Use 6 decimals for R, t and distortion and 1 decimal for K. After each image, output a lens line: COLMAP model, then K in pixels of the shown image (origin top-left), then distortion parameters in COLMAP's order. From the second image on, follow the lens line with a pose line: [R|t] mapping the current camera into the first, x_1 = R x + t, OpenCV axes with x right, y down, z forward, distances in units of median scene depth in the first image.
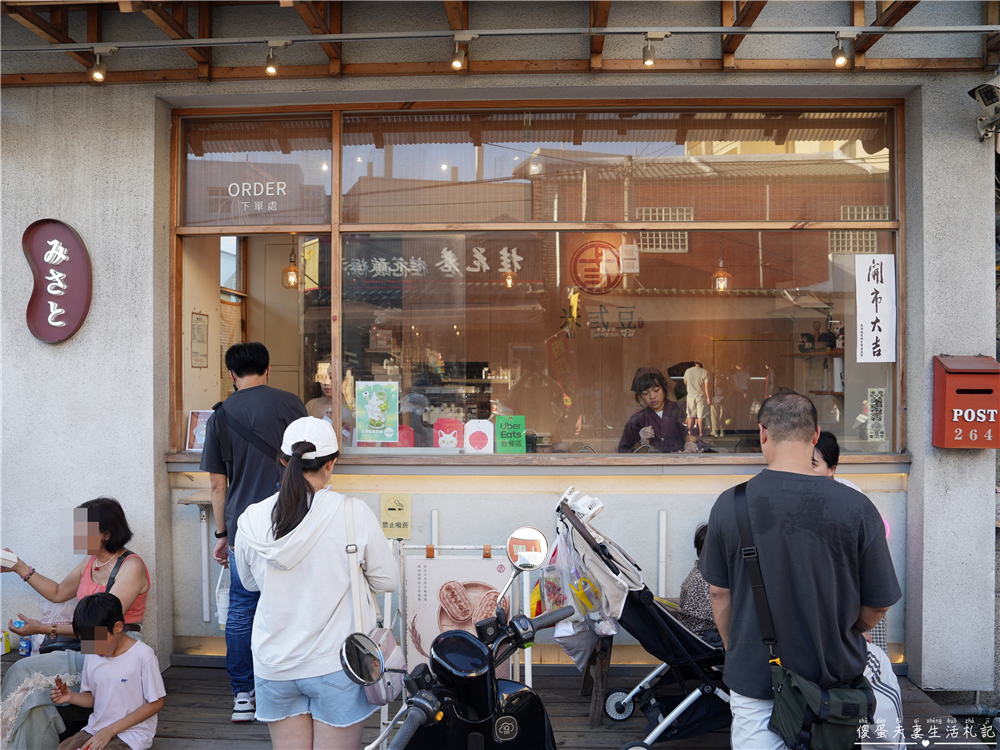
lens RADIAL K [[773.7, 0, 500.0], [0, 773.7, 373.7], [0, 0, 1]] dist [-0.063308, 0.003005]
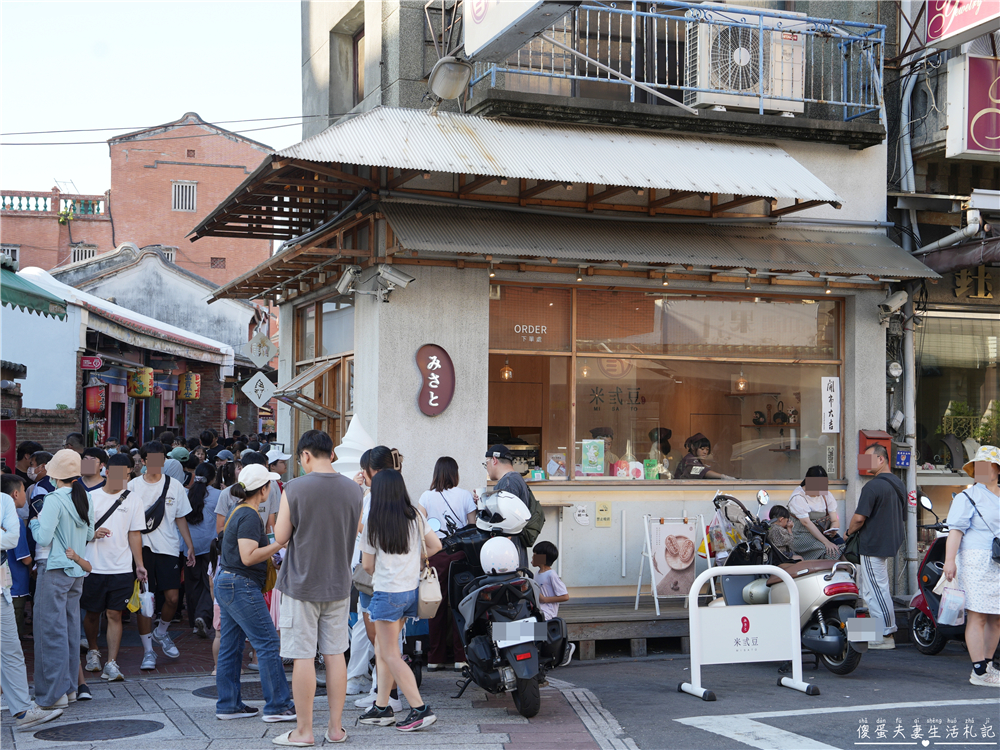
lens RADIAL K [[1494.2, 0, 499.6], [0, 1494.2, 375.2], [0, 0, 1]] dist [0.054153, 0.000000]
pose [[0.923142, 0.026752, 0.383526, -1.755674], [-0.009783, 0.998888, -0.046128, 0.023130], [-0.384334, 0.038830, 0.922377, -2.205248]]
